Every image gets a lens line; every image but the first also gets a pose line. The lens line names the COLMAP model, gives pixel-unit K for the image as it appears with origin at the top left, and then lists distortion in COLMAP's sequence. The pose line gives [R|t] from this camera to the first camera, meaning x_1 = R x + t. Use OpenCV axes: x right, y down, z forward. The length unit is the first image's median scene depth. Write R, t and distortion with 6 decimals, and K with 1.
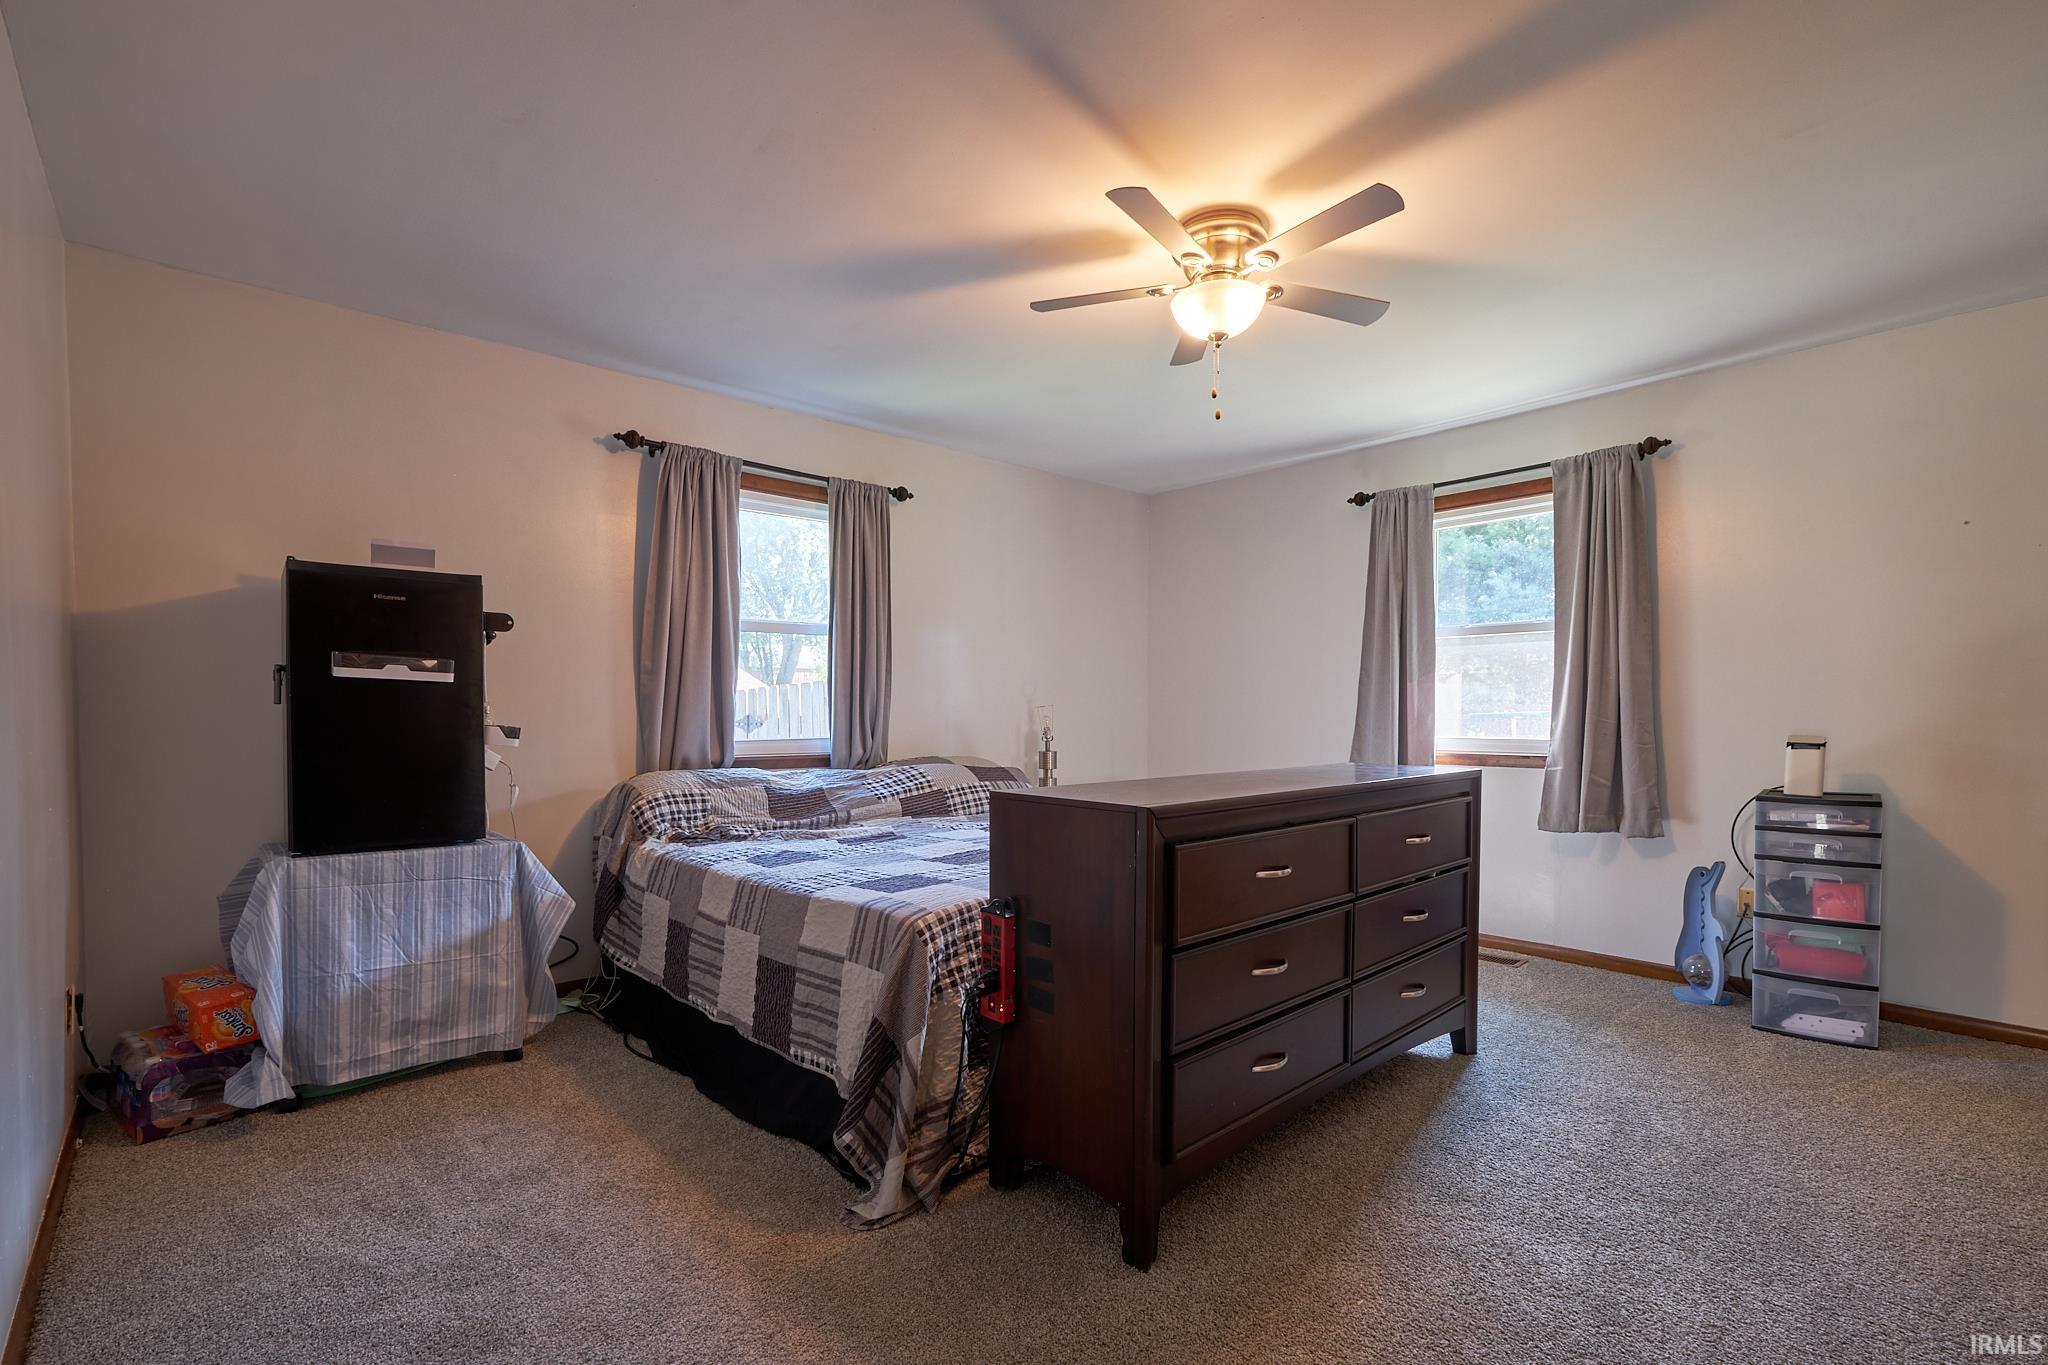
lens RADIAL K [[909.4, 0, 1071.2], [0, 909.4, 711.3], [0, 0, 1]] dist [-0.002430, 0.000047]
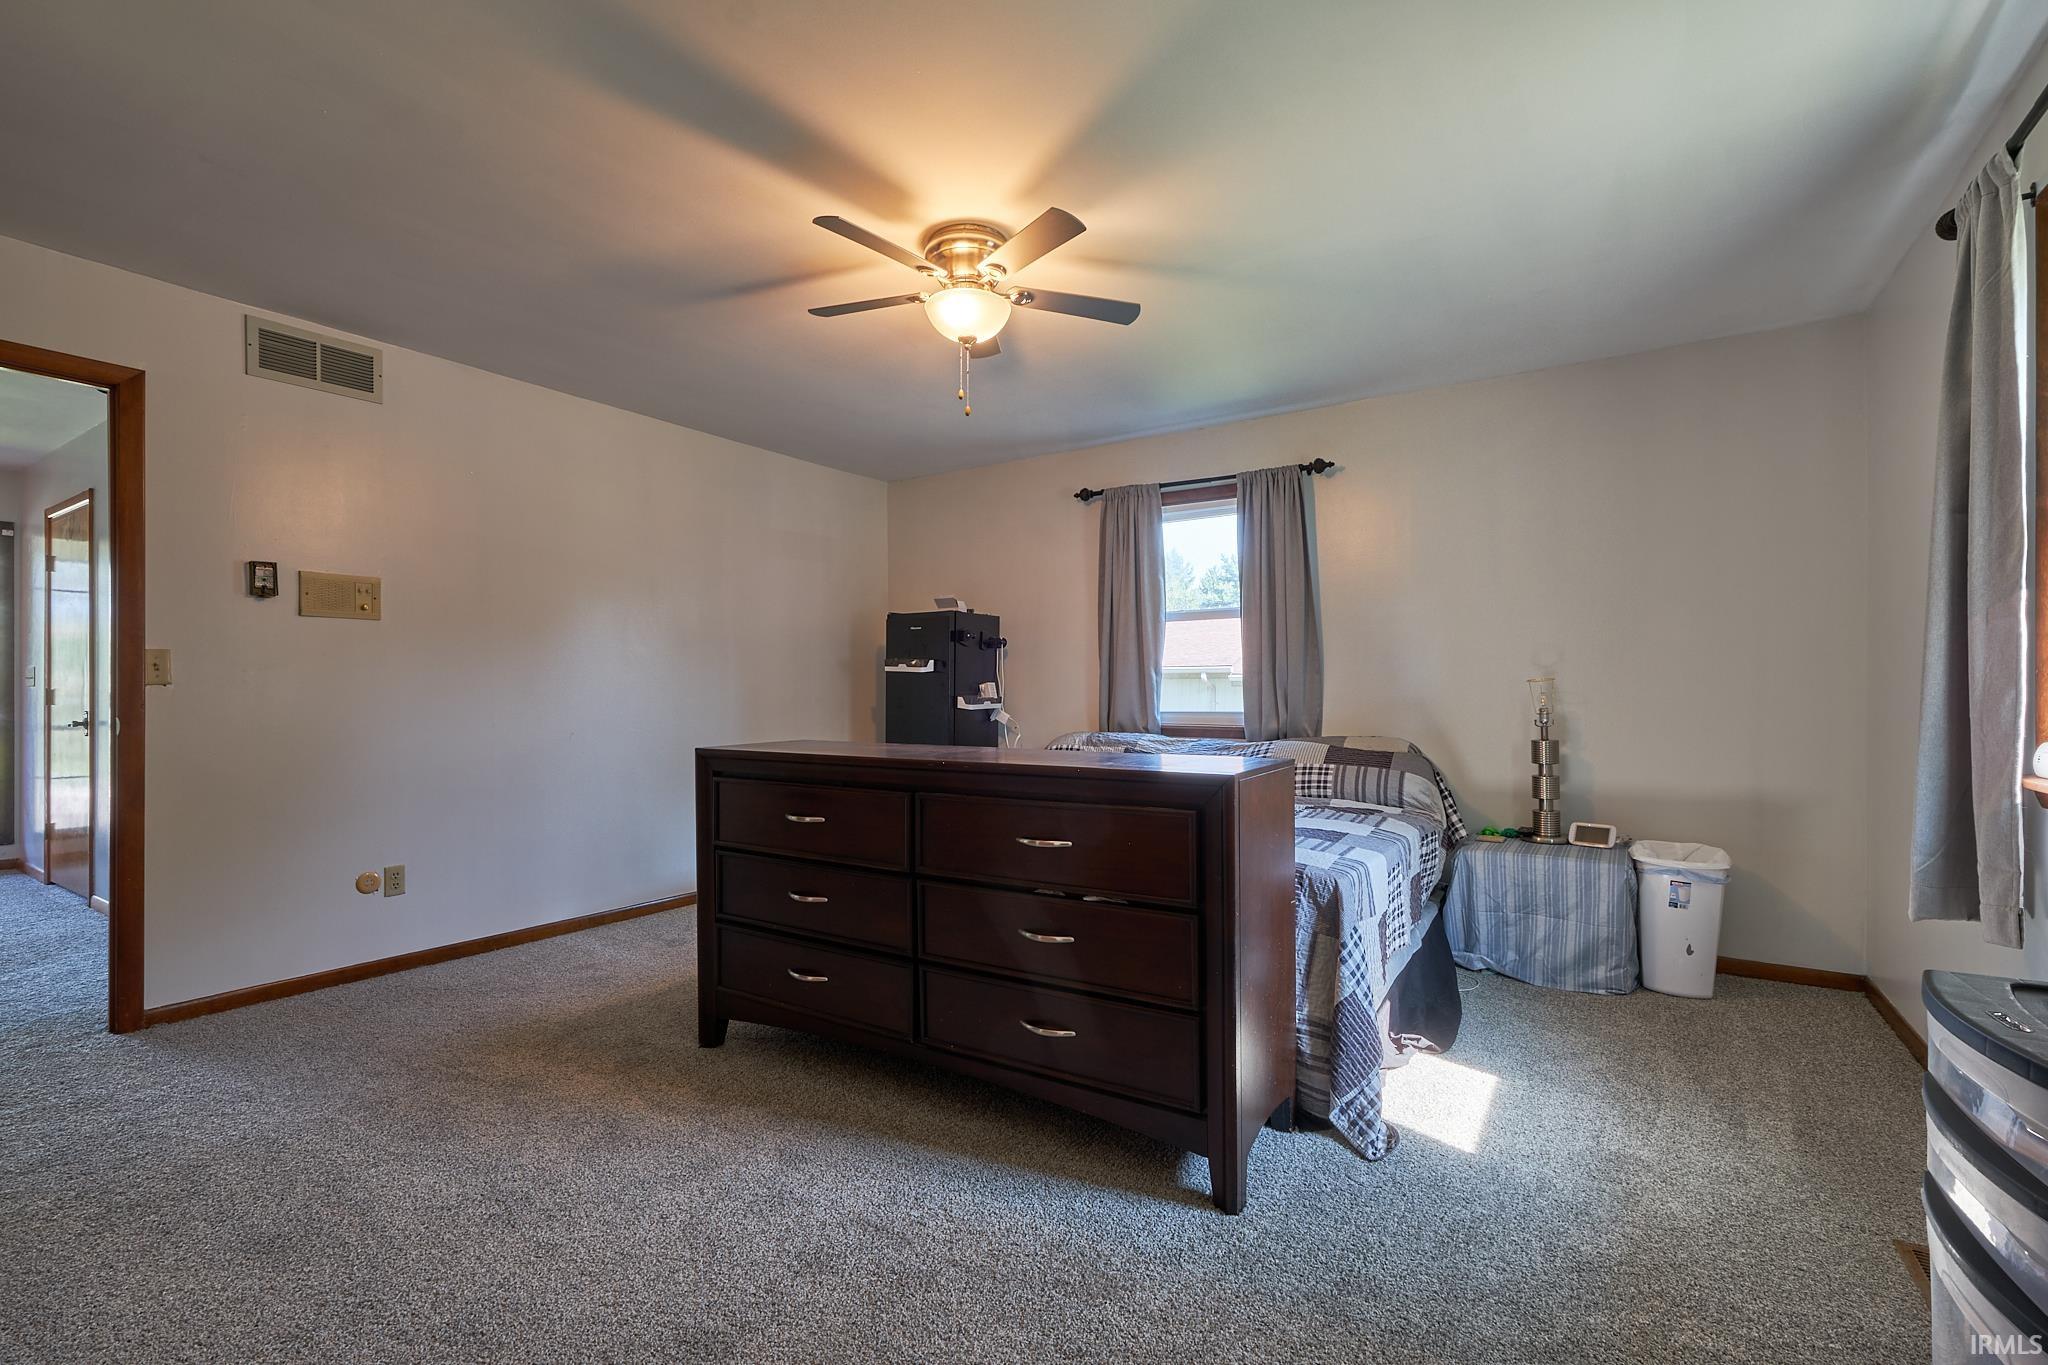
lens RADIAL K [[919.4, 0, 1067.1], [0, 919.4, 693.0], [0, 0, 1]] dist [-0.000840, -0.000334]
pose [[0.249493, -0.000437, -0.968377, 0.764486], [0.002360, 0.999997, 0.000156, 0.005810], [0.968374, -0.002325, 0.249493, 0.529241]]
